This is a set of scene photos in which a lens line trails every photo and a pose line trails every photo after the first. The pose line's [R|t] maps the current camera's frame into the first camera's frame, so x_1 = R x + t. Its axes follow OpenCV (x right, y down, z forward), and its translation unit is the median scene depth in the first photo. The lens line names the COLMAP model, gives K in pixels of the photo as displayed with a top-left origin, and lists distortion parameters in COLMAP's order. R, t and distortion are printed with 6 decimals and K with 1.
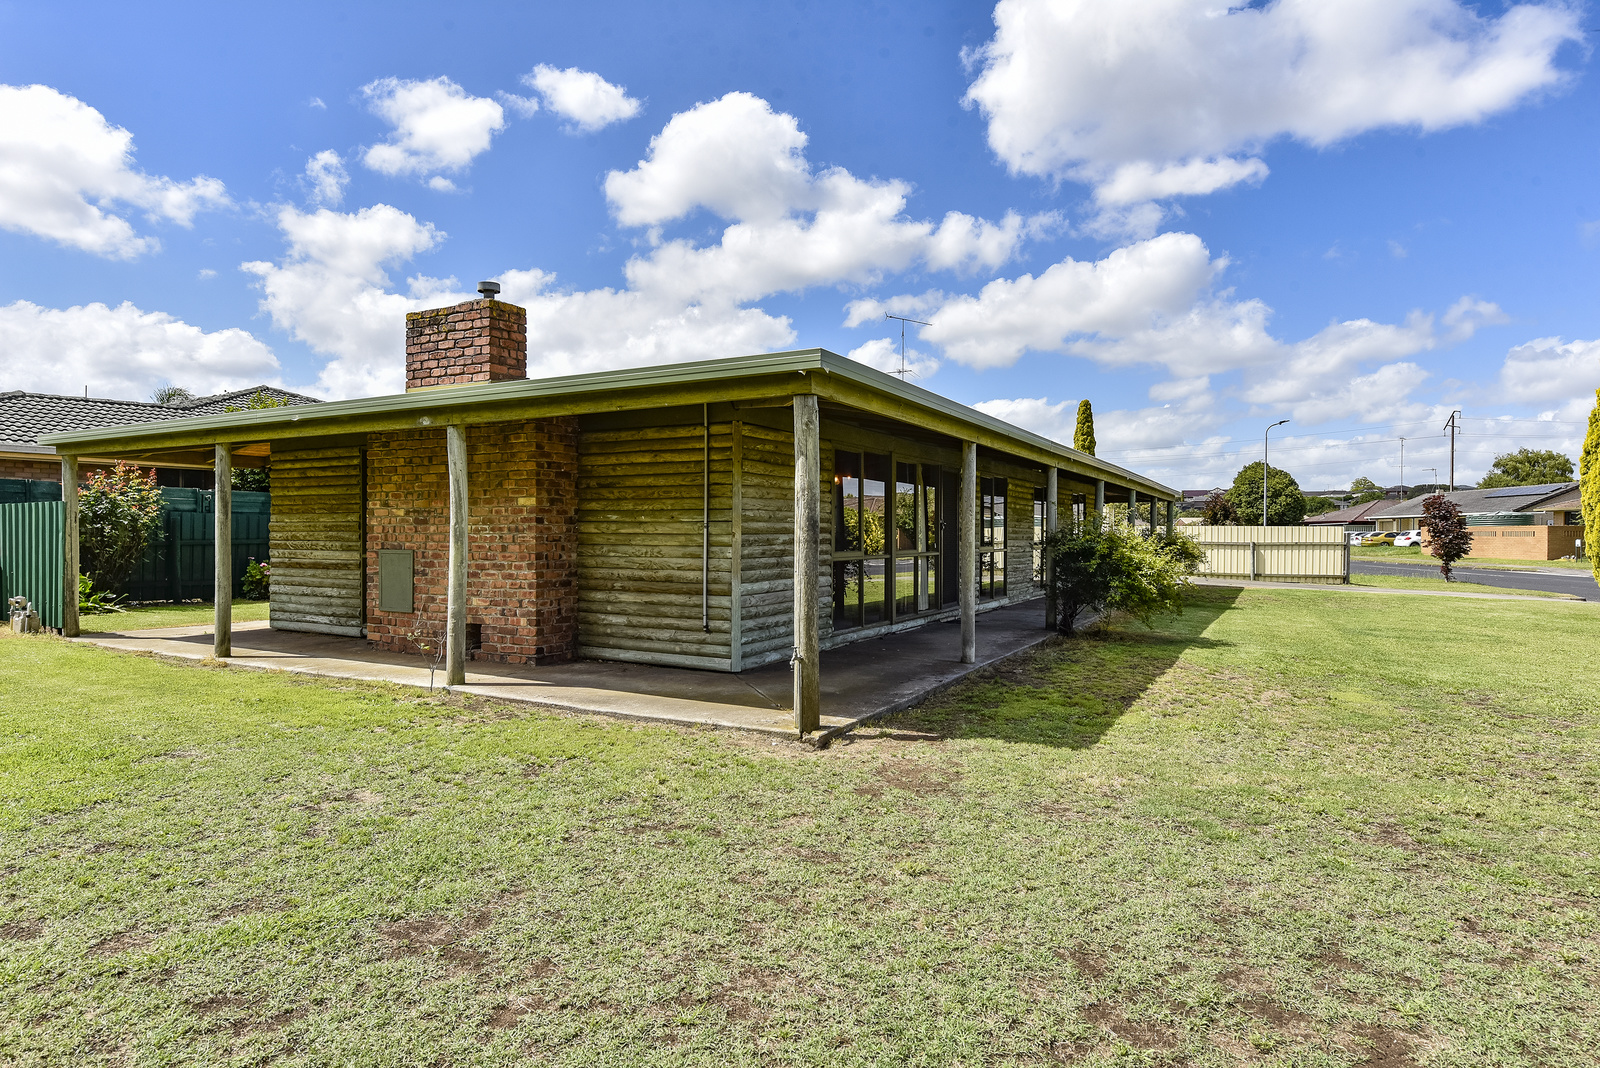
lens RADIAL K [[891.0, 0, 806.9], [0, 891.0, 533.7], [0, 0, 1]] dist [0.004088, 0.000504]
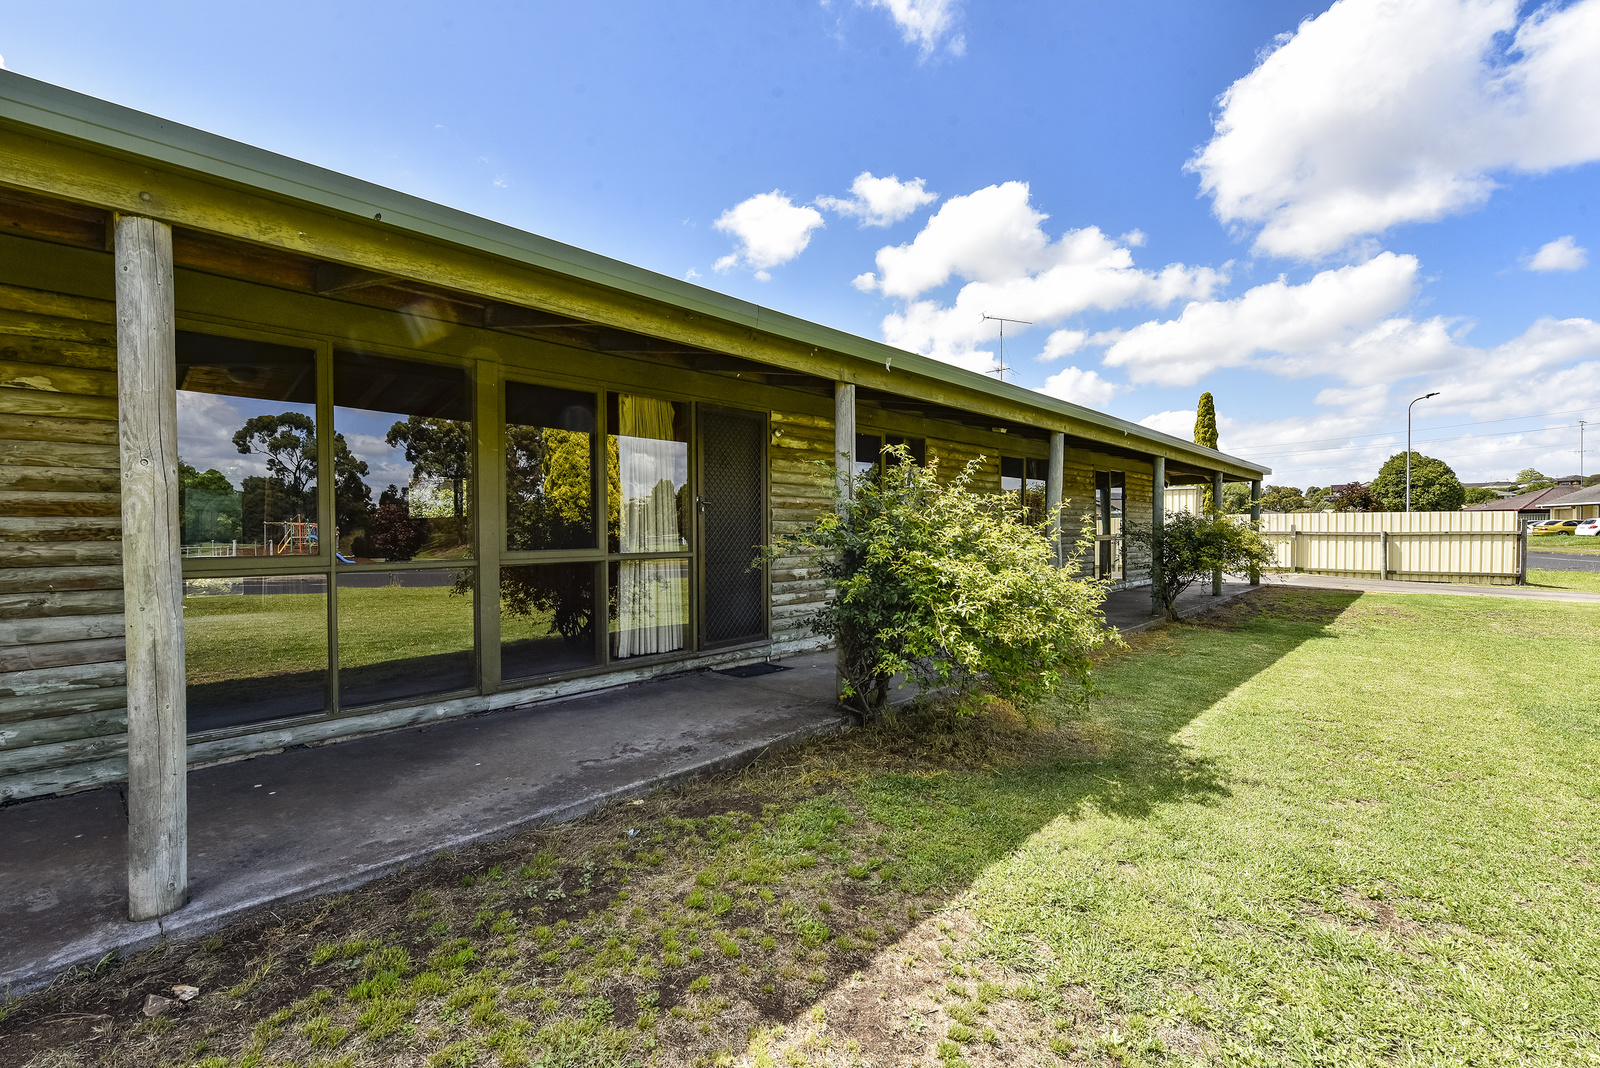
lens RADIAL K [[719.0, 0, 795.2], [0, 719.0, 527.7], [0, 0, 1]] dist [-0.007331, -0.000493]
pose [[0.970428, -0.007164, -0.241284, 0.273475], [0.007101, 0.999974, -0.001130, 0.005248], [0.241285, -0.000617, 0.970454, 0.474847]]
